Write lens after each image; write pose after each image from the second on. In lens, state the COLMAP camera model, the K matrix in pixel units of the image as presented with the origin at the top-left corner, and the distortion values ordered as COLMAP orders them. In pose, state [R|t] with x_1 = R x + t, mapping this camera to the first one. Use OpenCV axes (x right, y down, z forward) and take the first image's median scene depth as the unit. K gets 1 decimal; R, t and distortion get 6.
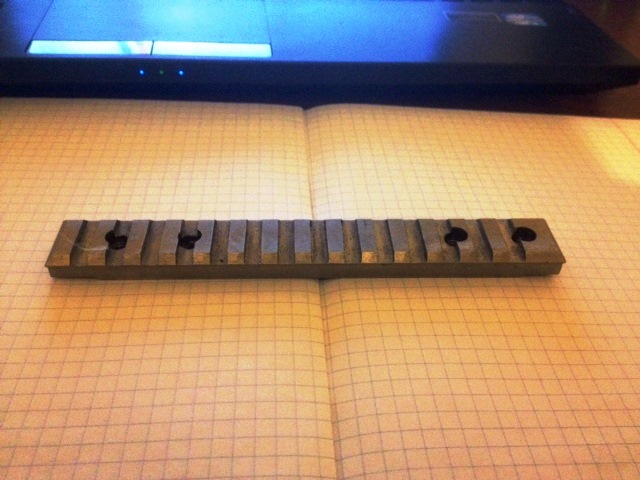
lens RADIAL K [[653.8, 0, 318.7], [0, 653.8, 239.7], [0, 0, 1]] dist [-0.010213, 0.000000]
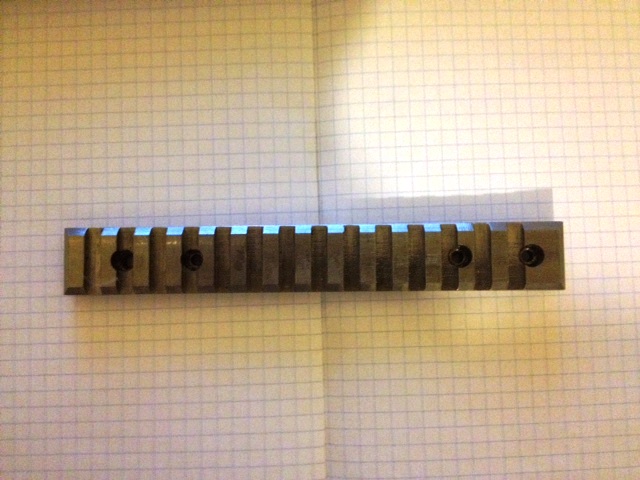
lens RADIAL K [[653.8, 0, 321.6], [0, 653.8, 240.0], [0, 0, 1]] dist [-0.010213, 0.000000]
pose [[0.997779, 0.030833, -0.059042, 0.065137], [0.021944, 0.684755, 0.728443, -0.797277], [0.062889, -0.728121, 0.682557, 0.357159]]
